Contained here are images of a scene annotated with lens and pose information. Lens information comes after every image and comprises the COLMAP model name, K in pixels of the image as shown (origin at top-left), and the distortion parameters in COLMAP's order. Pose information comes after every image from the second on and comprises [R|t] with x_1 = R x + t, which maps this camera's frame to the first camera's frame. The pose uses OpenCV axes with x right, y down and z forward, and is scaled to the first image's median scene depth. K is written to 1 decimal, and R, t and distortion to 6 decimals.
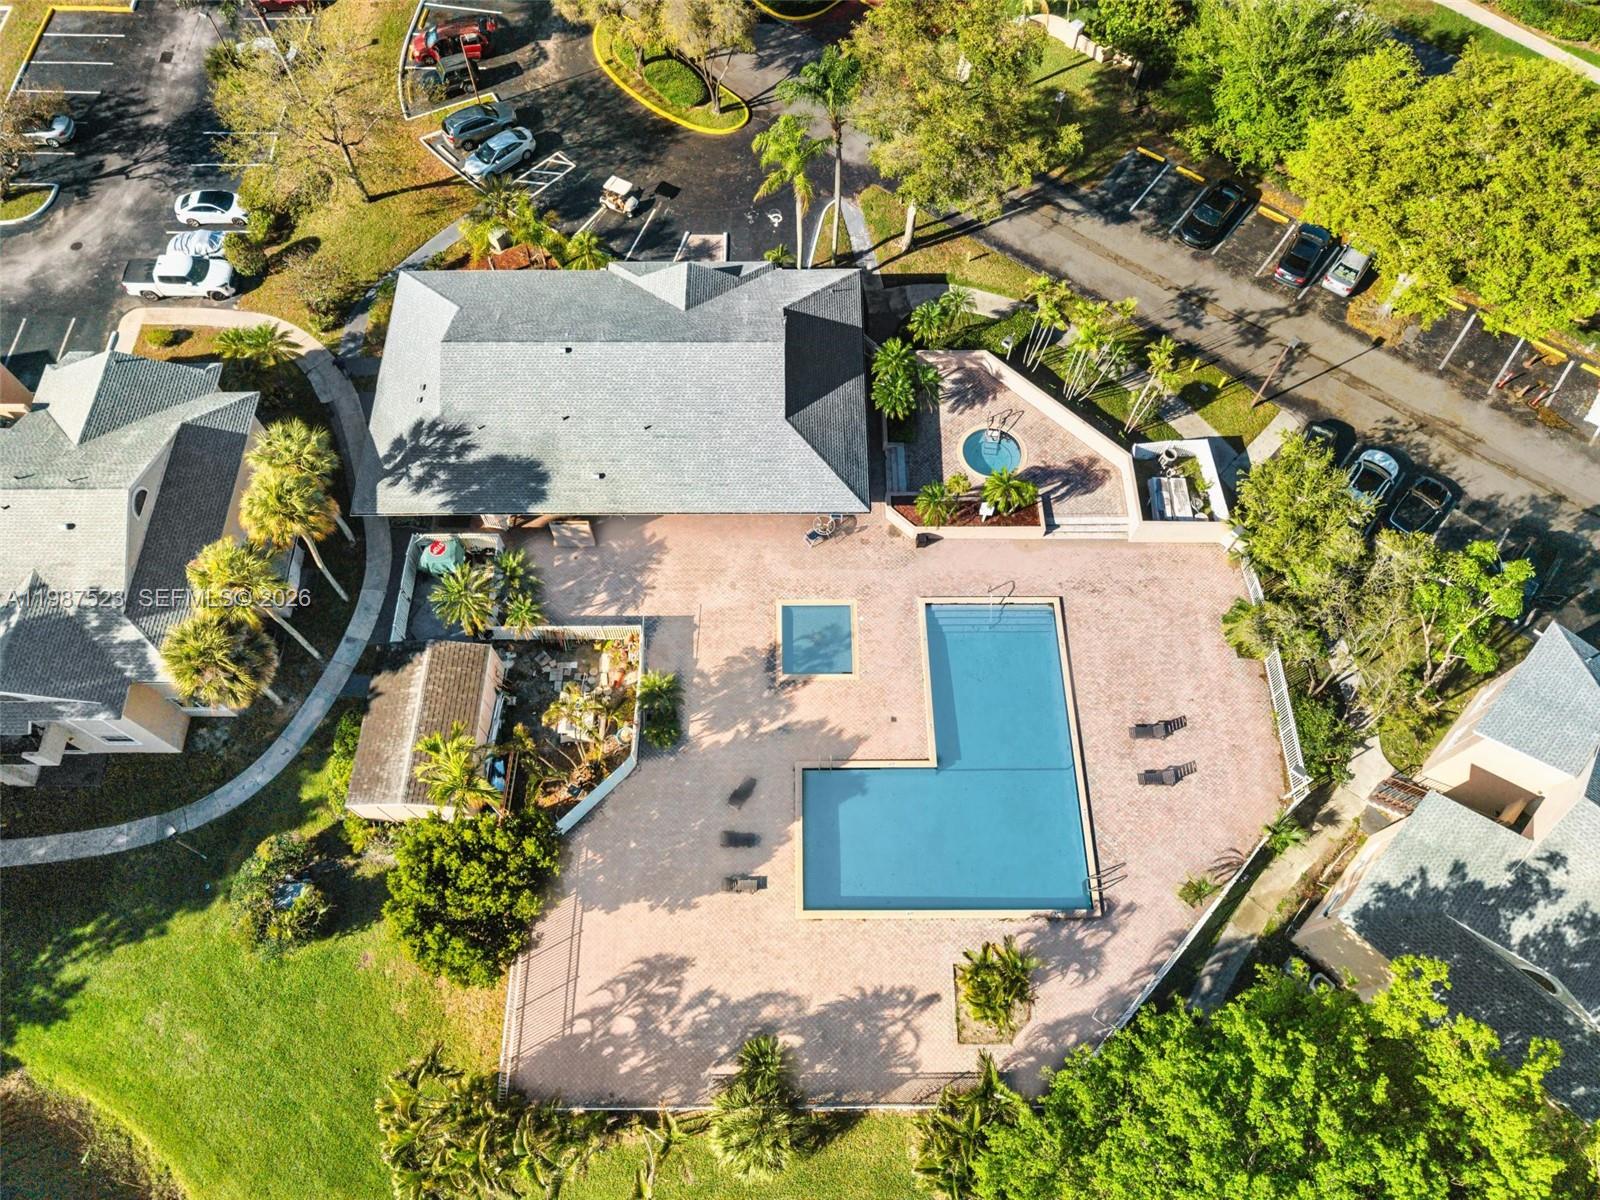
lens RADIAL K [[1127.2, 0, 808.8], [0, 1127.2, 592.5], [0, 0, 1]] dist [-0.021669, 0.005436]
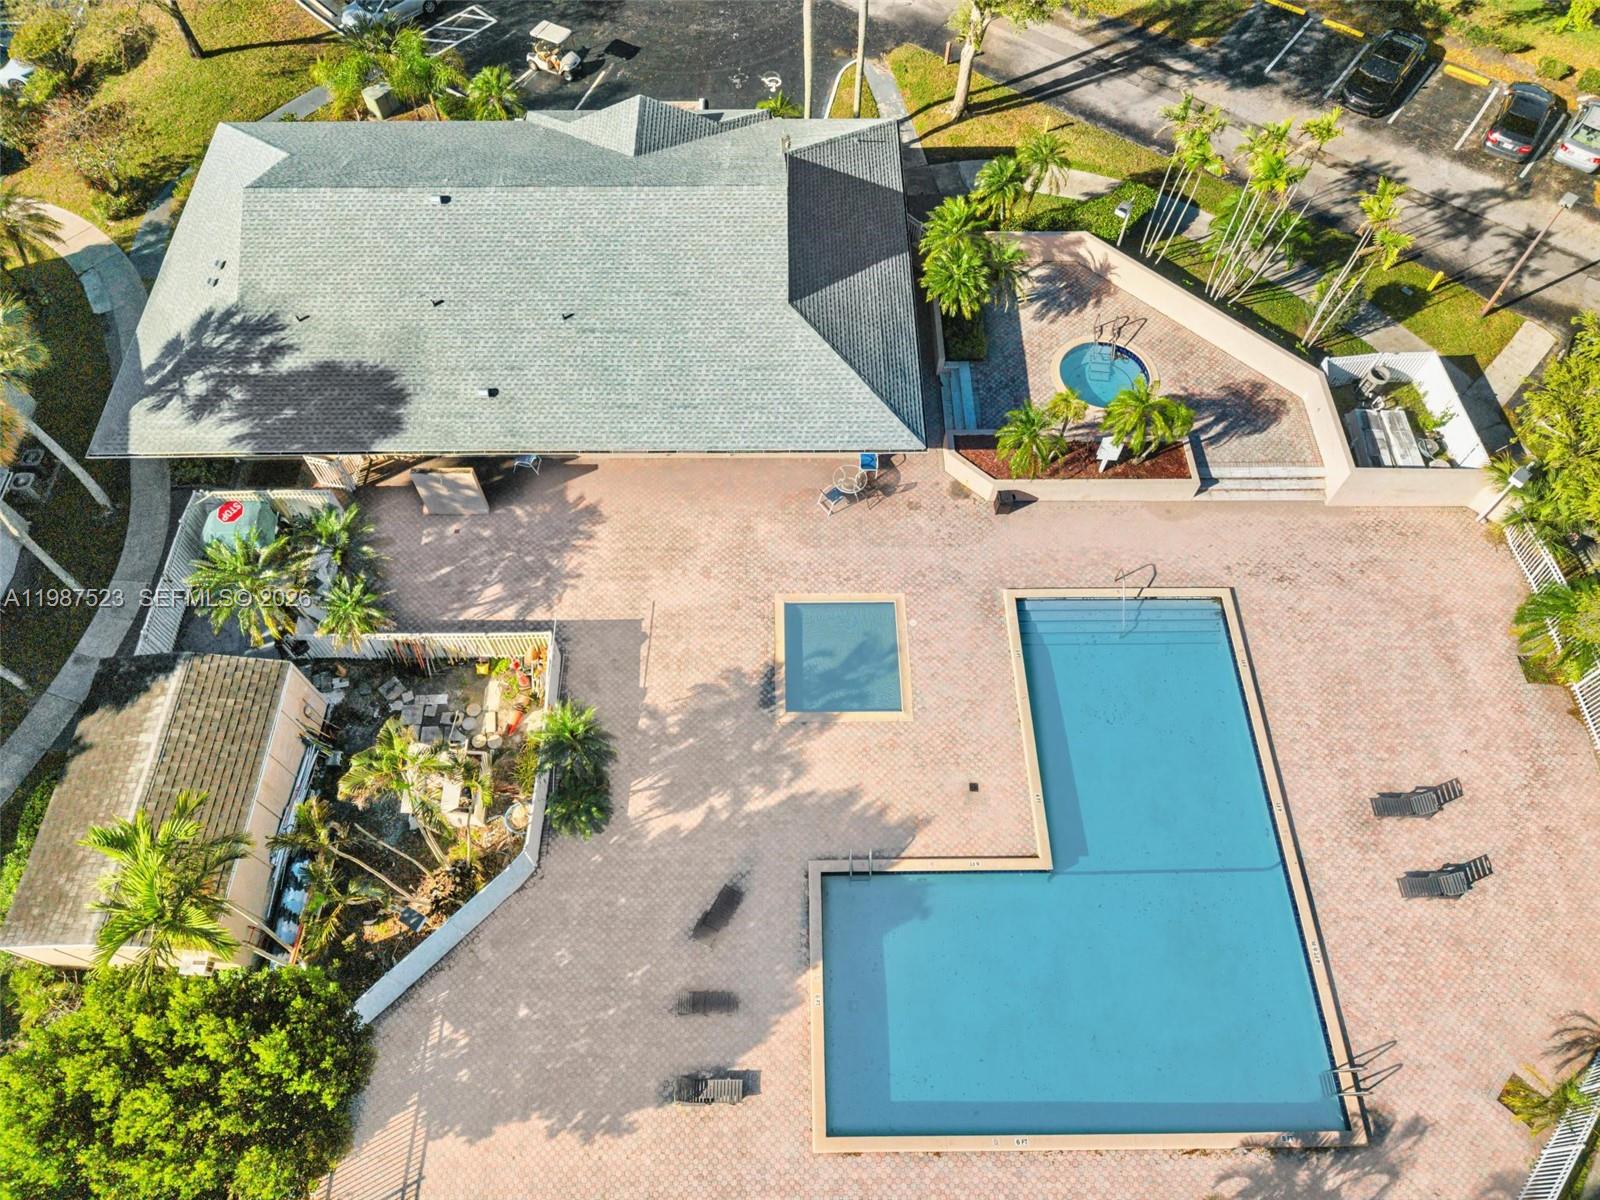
lens RADIAL K [[1127.2, 0, 800.2], [0, 1127.2, 592.7], [0, 0, 1]] dist [-0.021669, 0.005436]
pose [[0.999969, -0.005219, -0.005845, -0.011420], [0.004843, 0.998030, -0.062552, 0.044908], [0.006160, 0.062522, 0.998025, 0.382886]]
